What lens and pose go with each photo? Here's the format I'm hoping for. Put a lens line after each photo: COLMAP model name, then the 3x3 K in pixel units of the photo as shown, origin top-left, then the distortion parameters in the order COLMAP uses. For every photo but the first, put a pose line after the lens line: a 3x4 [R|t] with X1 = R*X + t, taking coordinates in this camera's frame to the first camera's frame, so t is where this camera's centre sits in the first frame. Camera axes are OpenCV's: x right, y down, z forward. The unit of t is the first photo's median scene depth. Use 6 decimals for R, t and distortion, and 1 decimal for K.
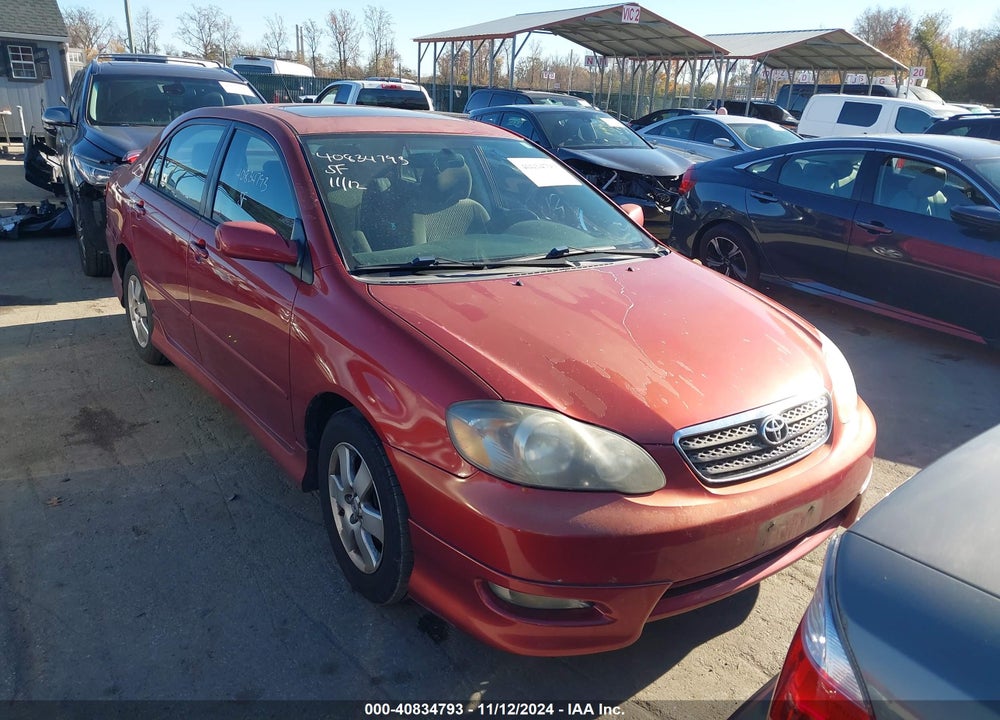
lens RADIAL K [[762.1, 0, 502.8], [0, 762.1, 373.0], [0, 0, 1]] dist [0.006554, -0.000682]
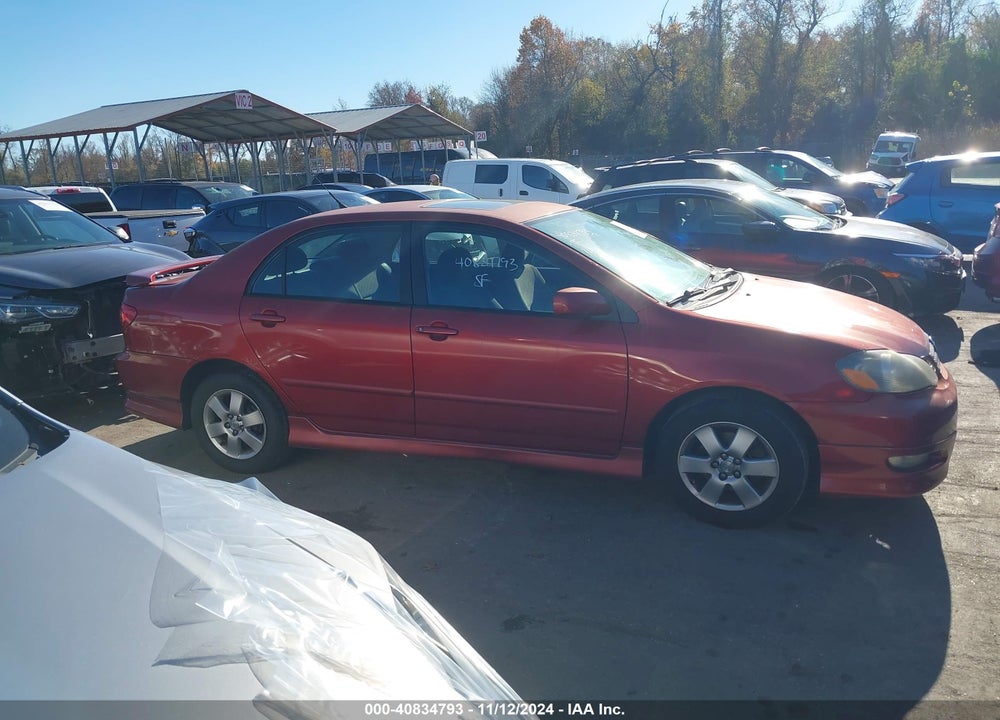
lens RADIAL K [[792.0, 0, 497.5], [0, 792.0, 335.2], [0, 0, 1]] dist [0.004956, -0.002980]
pose [[0.861211, -0.187753, 0.472297, -0.546695], [0.253543, 0.964087, -0.079069, -0.020950], [-0.440490, 0.187843, 0.877886, -0.053174]]
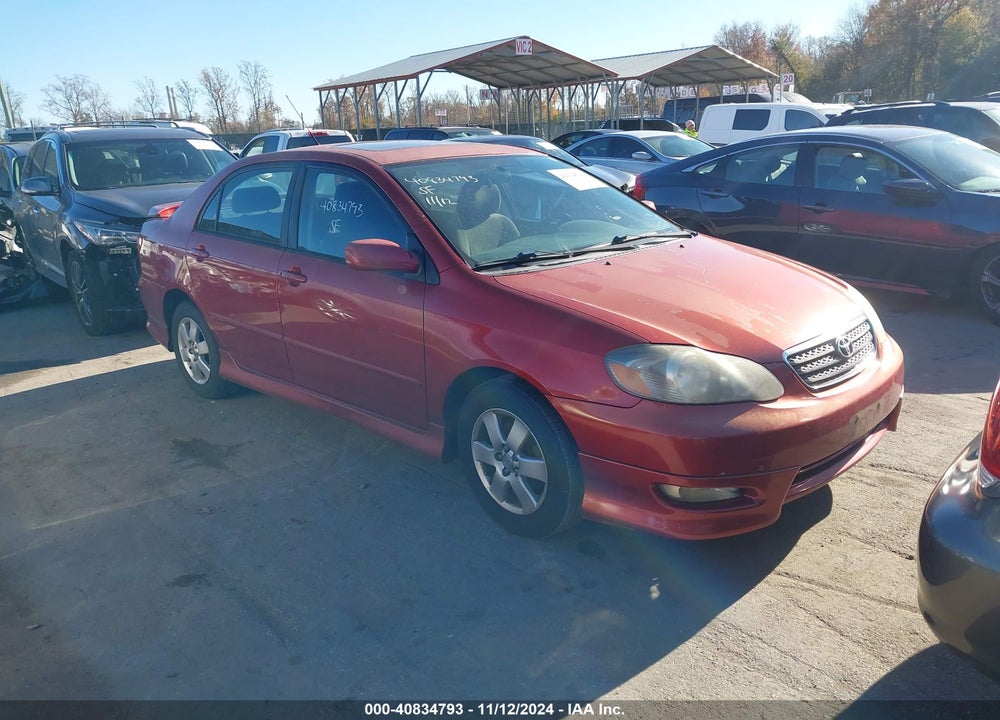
lens RADIAL K [[762.1, 0, 502.8], [0, 762.1, 373.0], [0, 0, 1]] dist [0.006554, -0.000682]
pose [[0.986654, -0.125470, 0.103786, -0.142892], [0.129762, 0.990903, -0.035669, 0.037206], [-0.098366, 0.048660, 0.993960, -0.085369]]
